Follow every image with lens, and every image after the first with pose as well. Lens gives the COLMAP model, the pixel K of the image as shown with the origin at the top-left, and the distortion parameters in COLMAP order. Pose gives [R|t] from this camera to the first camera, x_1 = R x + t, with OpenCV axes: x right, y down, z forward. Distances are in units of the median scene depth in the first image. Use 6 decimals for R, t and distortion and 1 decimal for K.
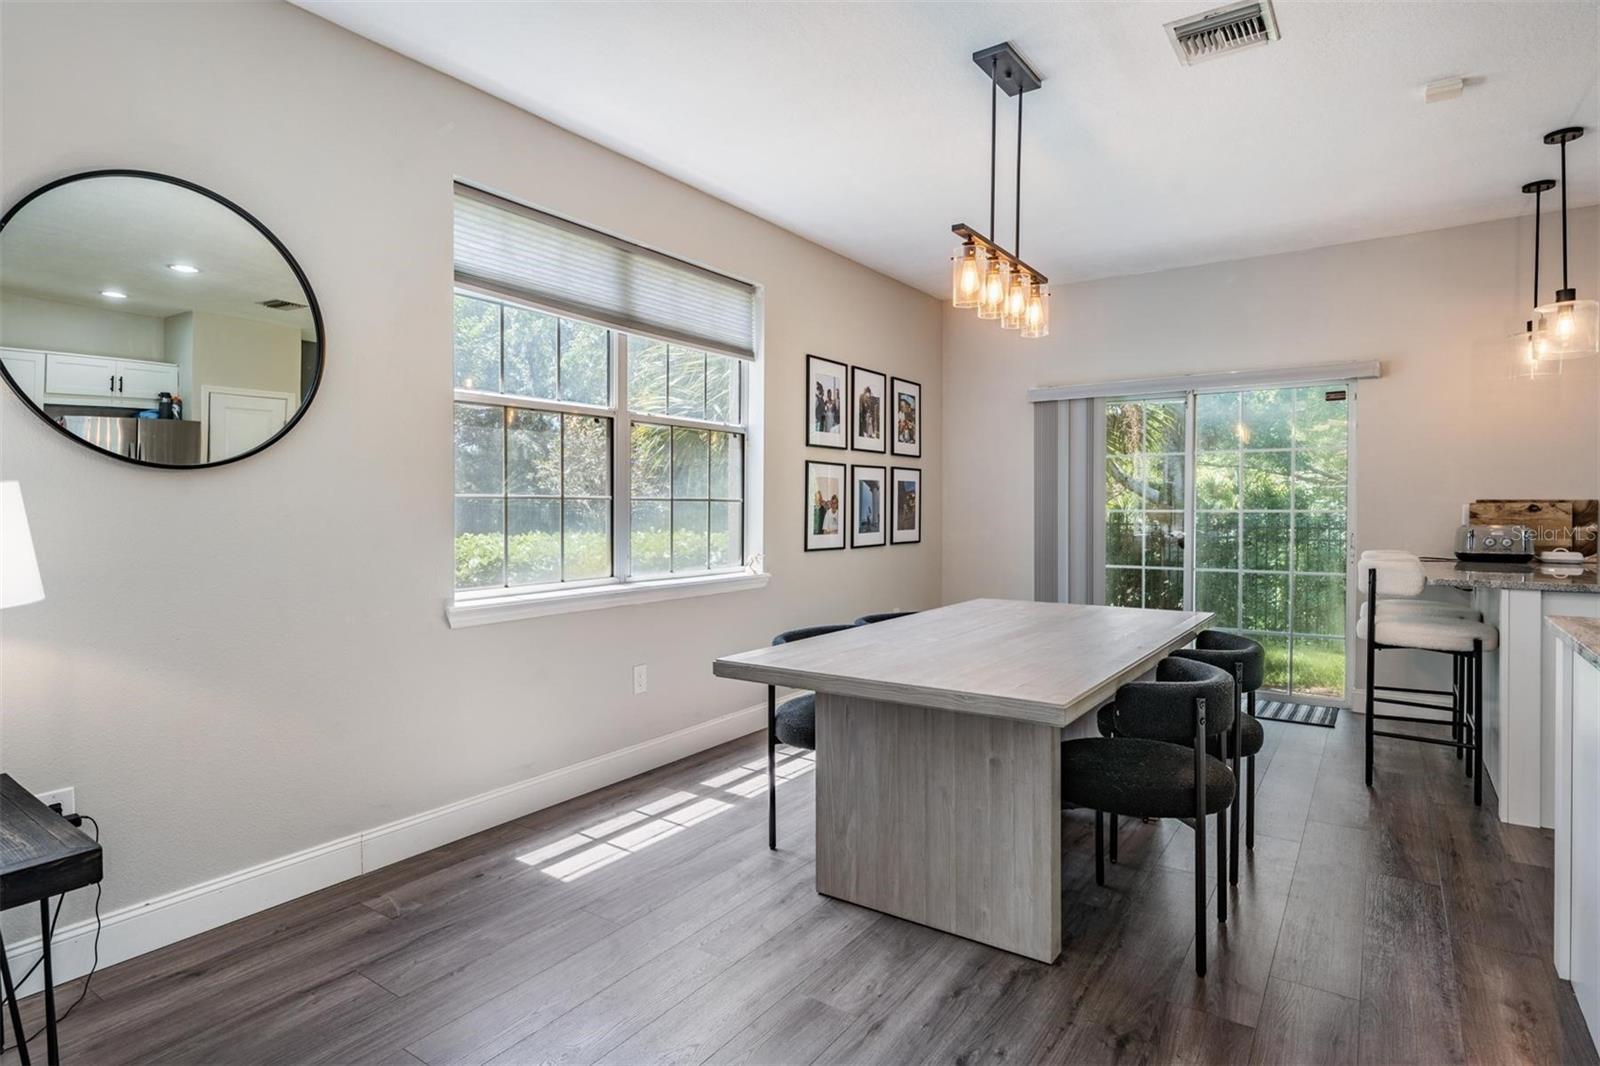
lens RADIAL K [[839.8, 0, 795.8], [0, 839.8, 514.3], [0, 0, 1]] dist [0.003605, 0.000025]
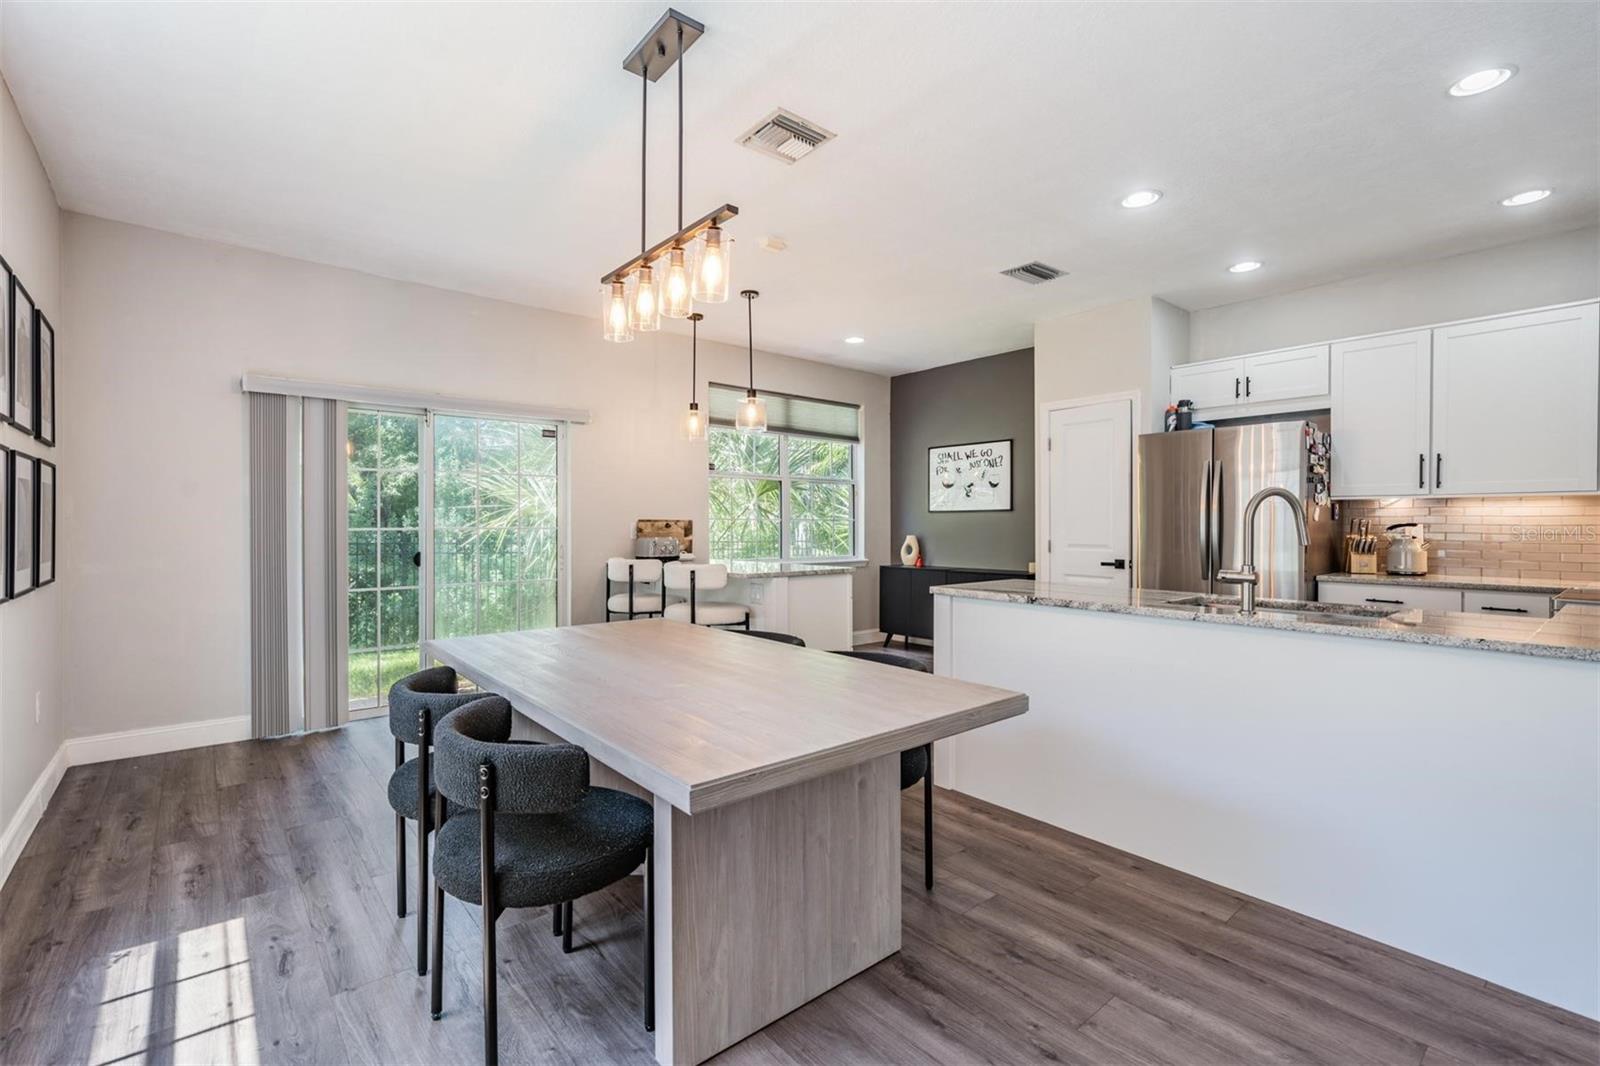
lens RADIAL K [[714.1, 0, 792.9], [0, 714.1, 530.0], [0, 0, 1]] dist [0.003343, -0.000088]
pose [[0.263202, -0.007961, 0.964708, -0.309507], [0.009146, 0.999942, 0.005757, -0.004371], [-0.964697, 0.007308, 0.263259, 0.447634]]
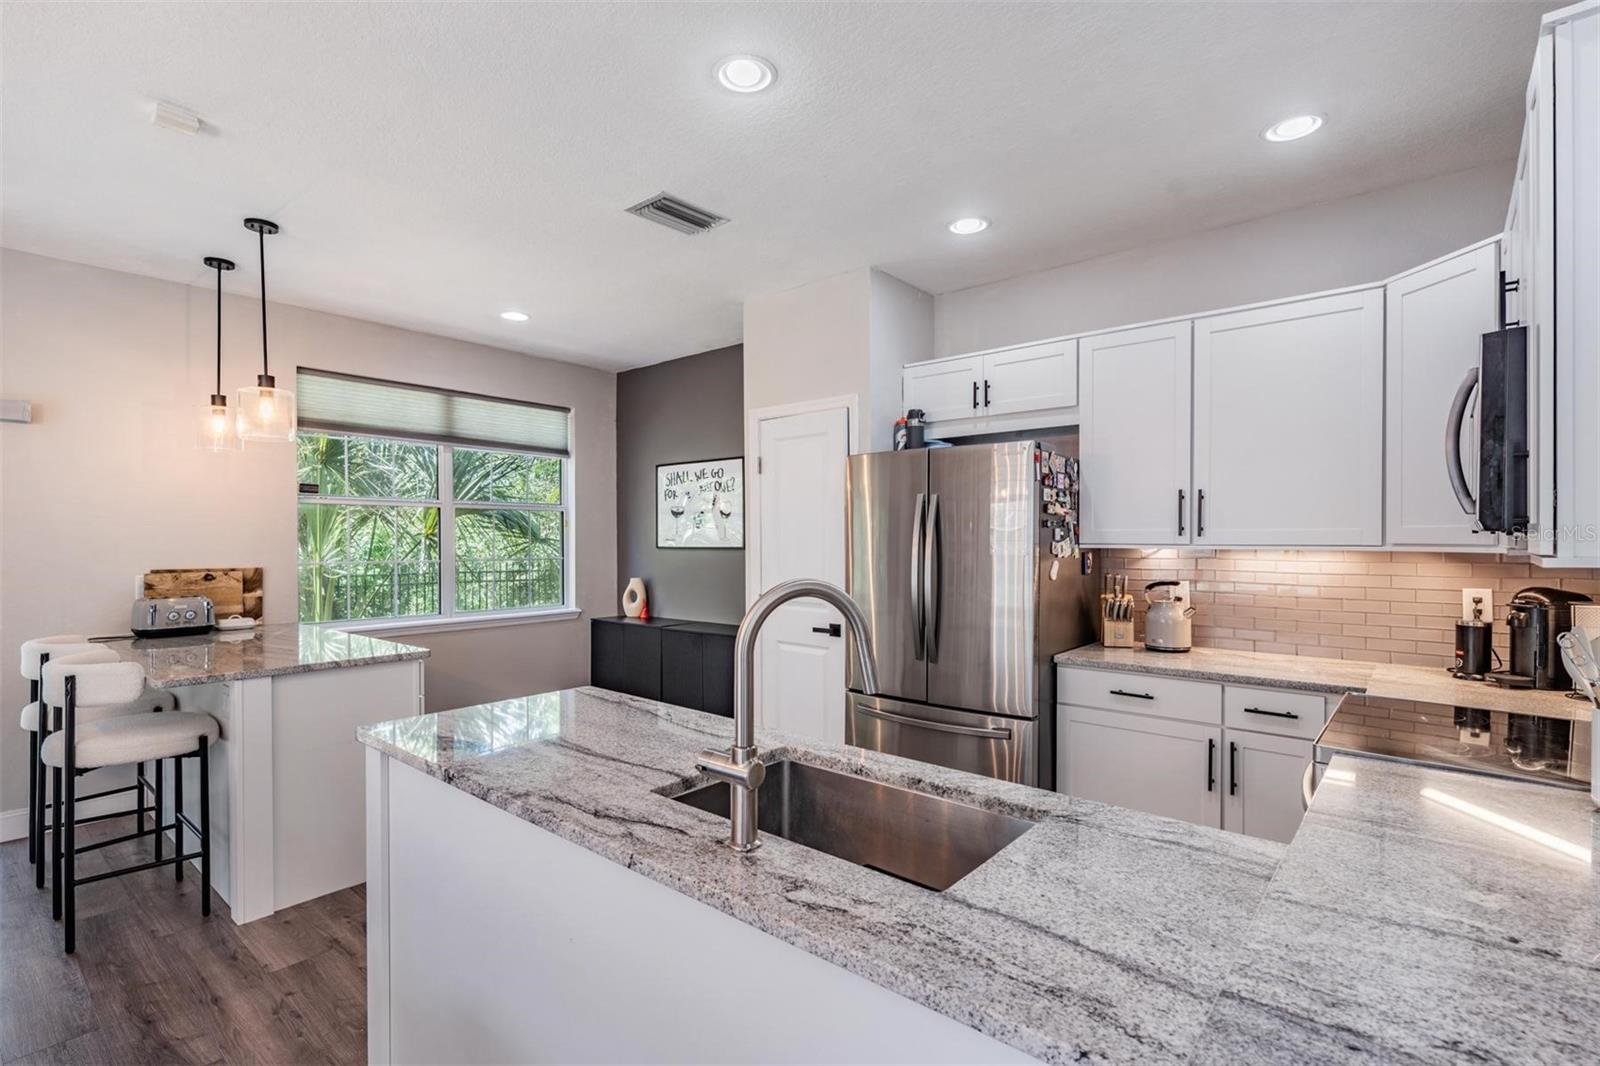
lens RADIAL K [[749.6, 0, 793.2], [0, 749.6, 543.3], [0, 0, 1]] dist [0.001825, 0.000019]
pose [[0.097028, -0.007220, 0.995255, 0.042845], [0.011503, 0.999915, 0.006133, -0.046068], [-0.995215, 0.010854, 0.097103, 0.210611]]
